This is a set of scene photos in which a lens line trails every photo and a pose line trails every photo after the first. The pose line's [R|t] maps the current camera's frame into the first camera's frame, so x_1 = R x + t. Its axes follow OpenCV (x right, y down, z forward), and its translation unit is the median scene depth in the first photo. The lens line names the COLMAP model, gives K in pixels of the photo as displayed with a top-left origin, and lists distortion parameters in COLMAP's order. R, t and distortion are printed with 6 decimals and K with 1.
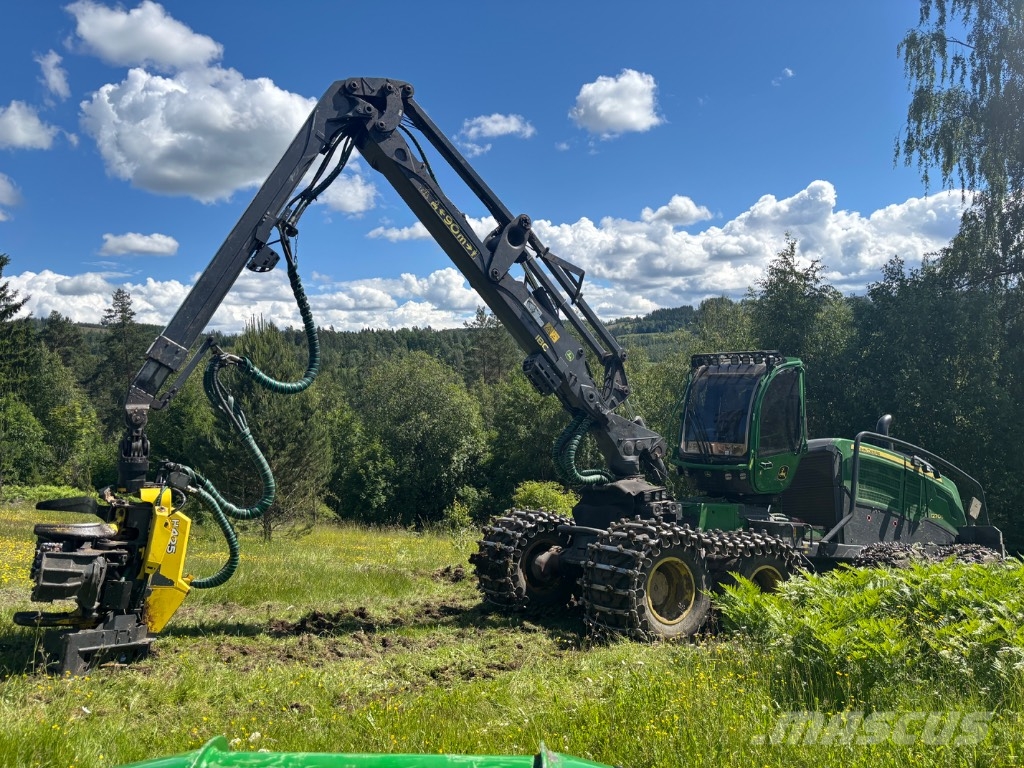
lens RADIAL K [[745.4, 0, 514.8], [0, 745.4, 384.4], [0, 0, 1]] dist [-0.000166, -0.003561]
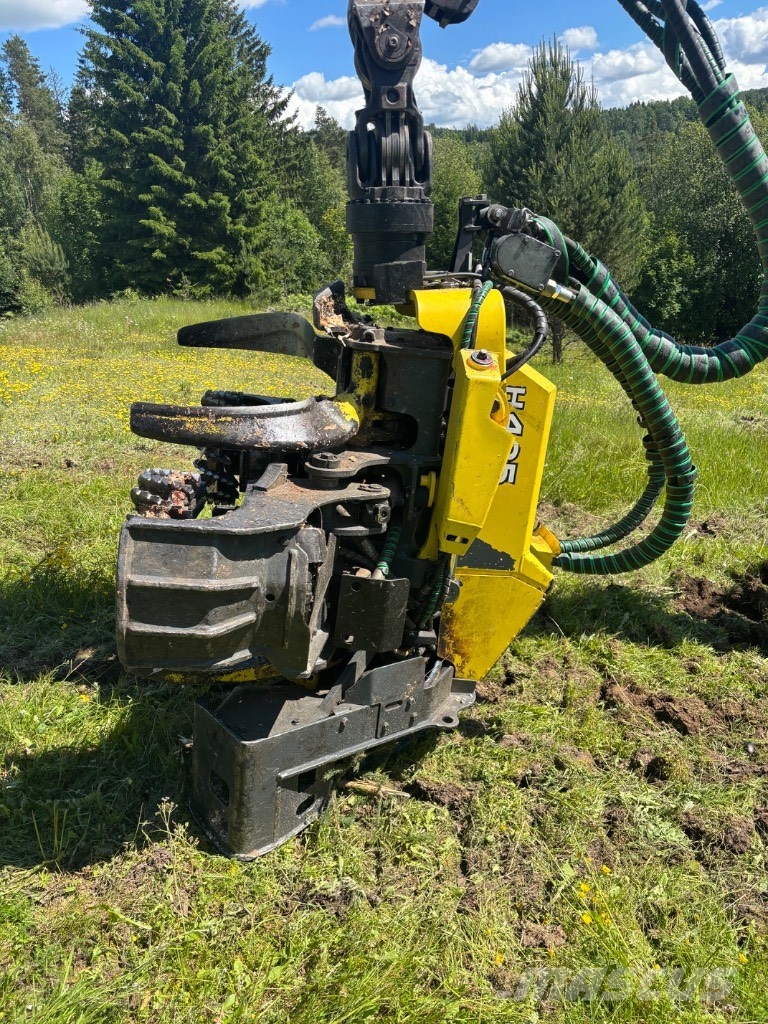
lens RADIAL K [[745.4, 0, 383.3], [0, 745.4, 512.8], [0, 0, 1]] dist [-0.000166, -0.003561]
pose [[0.879454, 0.126443, -0.458881, -0.329131], [0.072685, 0.917088, 0.392003, 0.093841], [0.470401, -0.378102, 0.797347, 0.650976]]
